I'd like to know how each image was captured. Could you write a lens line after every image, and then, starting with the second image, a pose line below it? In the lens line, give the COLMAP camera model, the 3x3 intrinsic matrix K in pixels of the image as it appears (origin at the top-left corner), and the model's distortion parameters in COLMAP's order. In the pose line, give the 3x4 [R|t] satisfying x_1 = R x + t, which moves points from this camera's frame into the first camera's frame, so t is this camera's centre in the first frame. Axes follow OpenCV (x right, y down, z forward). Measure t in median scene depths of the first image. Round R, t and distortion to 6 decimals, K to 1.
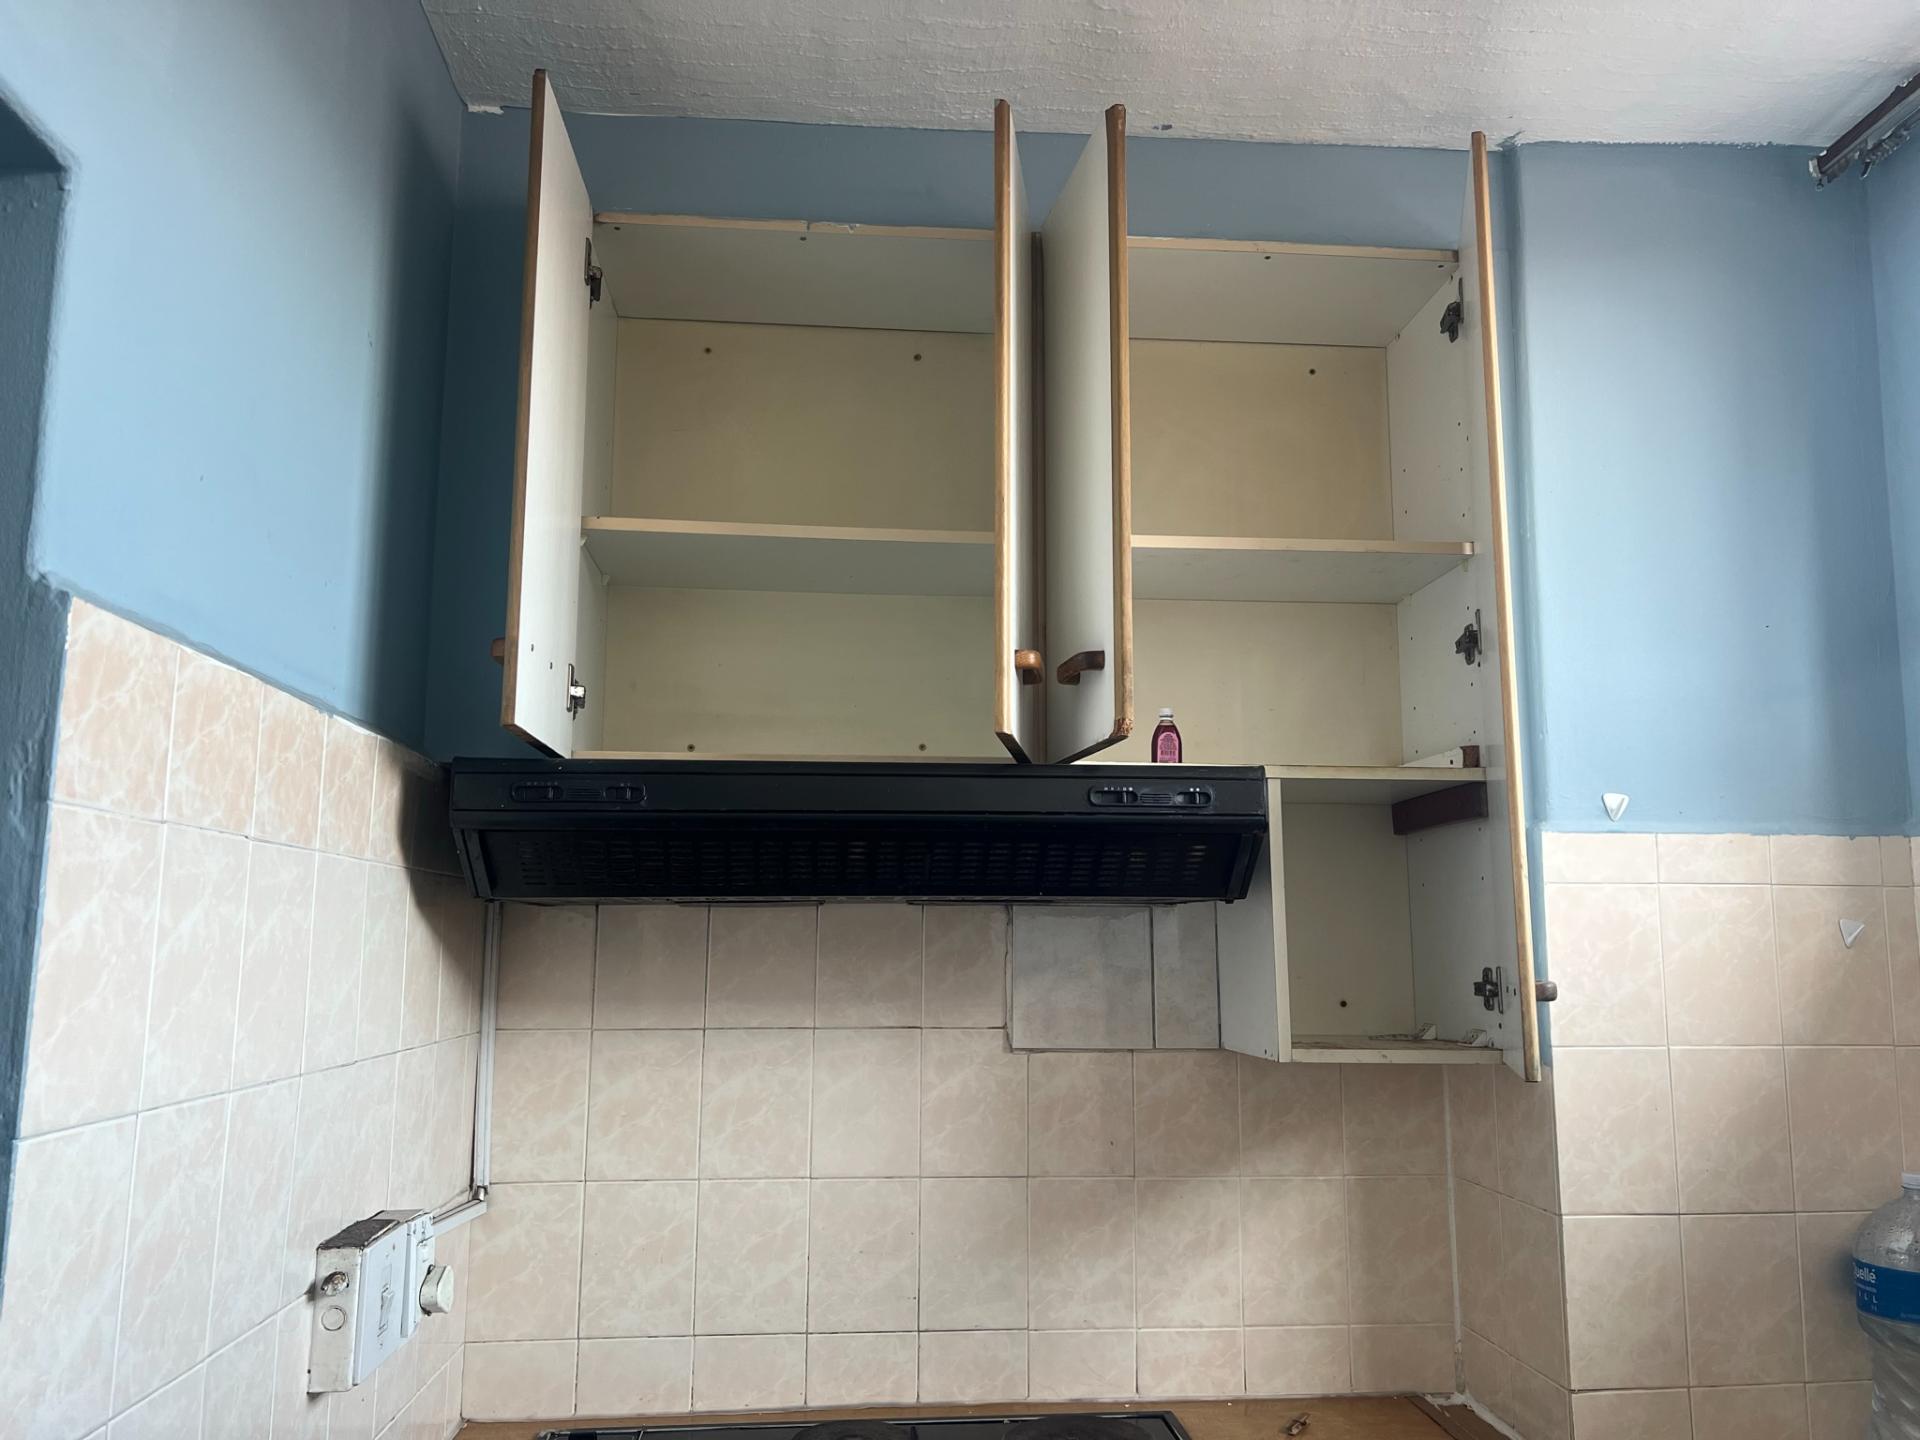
lens RADIAL K [[1434.8, 0, 960.0], [0, 1434.8, 720.0], [0, 0, 1]] dist [0.046720, -0.054653]
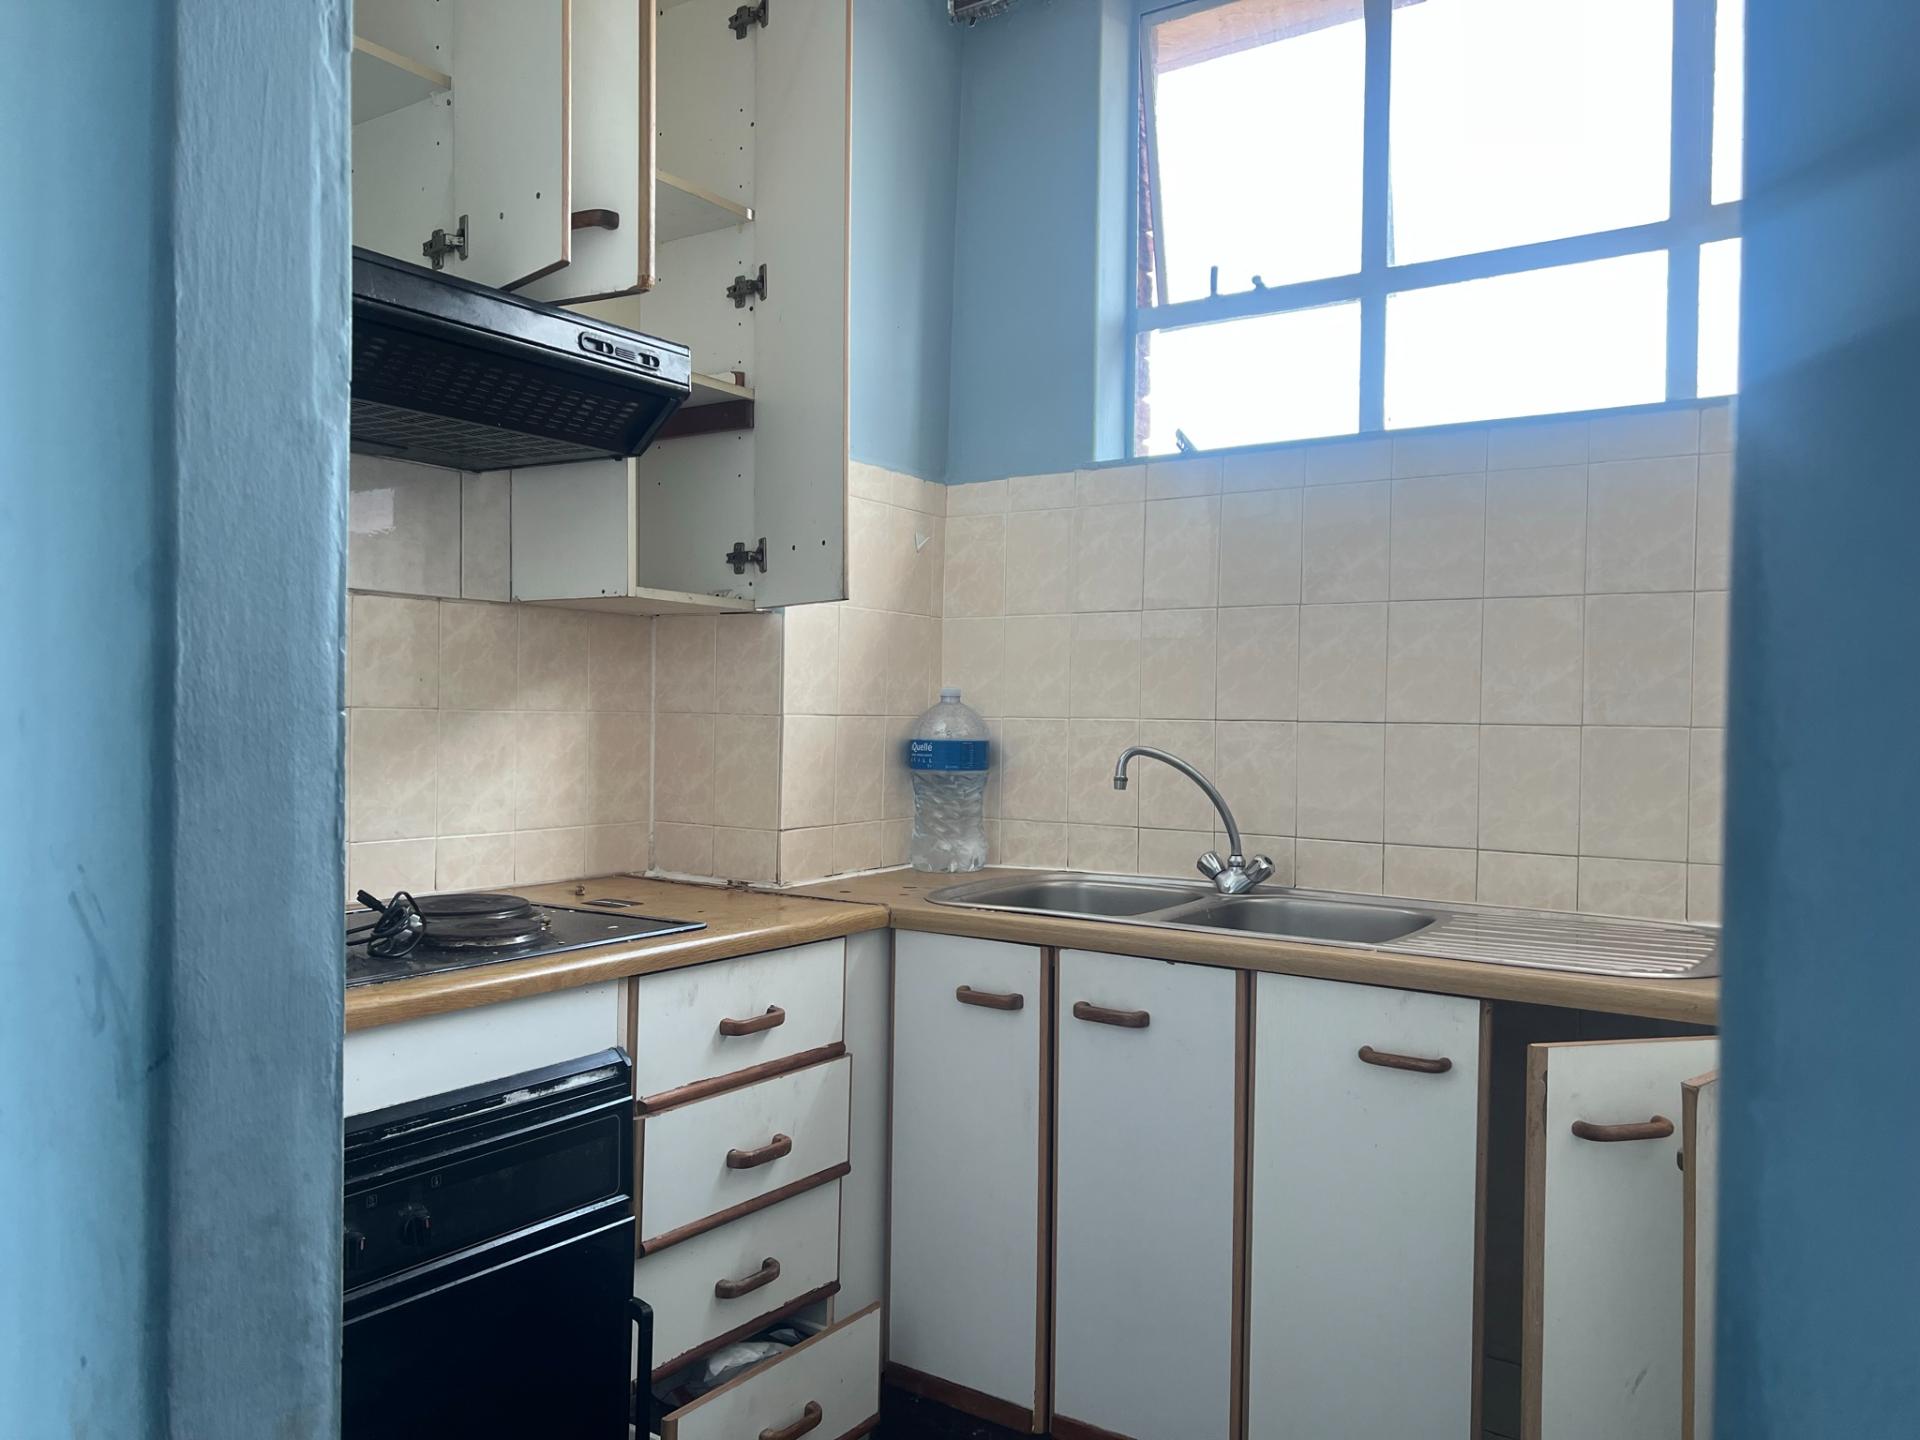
lens RADIAL K [[1437.8, 0, 959.0], [0, 1437.8, 736.5], [0, 0, 1]] dist [0.114921, -0.245447]
pose [[0.626700, -0.005505, 0.779241, -0.540828], [-0.131031, 0.984993, 0.112340, 0.168109], [-0.768166, -0.172508, 0.616573, -0.013910]]
